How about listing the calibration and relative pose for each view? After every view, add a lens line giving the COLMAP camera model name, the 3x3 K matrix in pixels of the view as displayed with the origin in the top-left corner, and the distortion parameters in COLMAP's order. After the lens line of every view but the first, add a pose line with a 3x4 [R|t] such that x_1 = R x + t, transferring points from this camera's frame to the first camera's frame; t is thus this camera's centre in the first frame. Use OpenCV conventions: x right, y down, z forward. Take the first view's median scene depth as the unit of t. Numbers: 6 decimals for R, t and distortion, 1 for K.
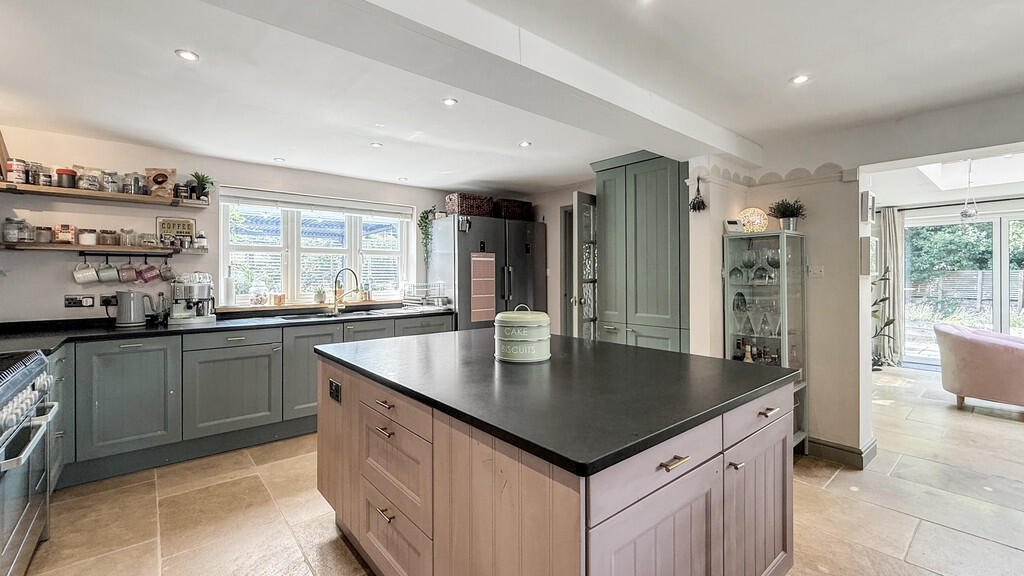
lens RADIAL K [[429.7, 0, 510.6], [0, 429.7, 278.8], [0, 0, 1]] dist [-0.000092, -0.000256]
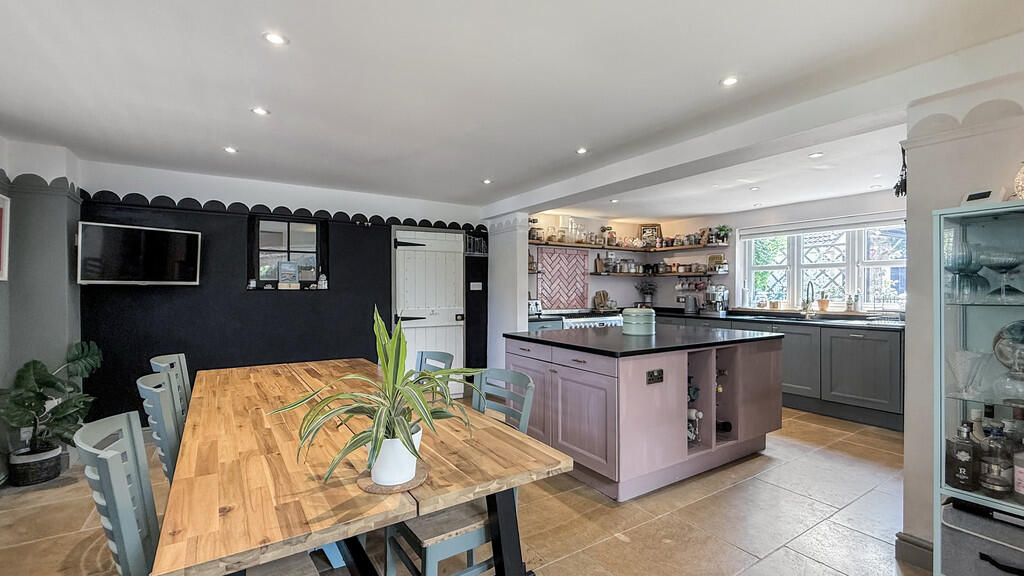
lens RADIAL K [[429.7, 0, 509.4], [0, 429.7, 288.2], [0, 0, 1]] dist [-0.000092, -0.000256]
pose [[-0.106484, 0.002241, -0.994312, 1.108231], [-0.002672, 0.999993, 0.002540, -0.006061], [0.994311, 0.002928, -0.106478, 0.391884]]
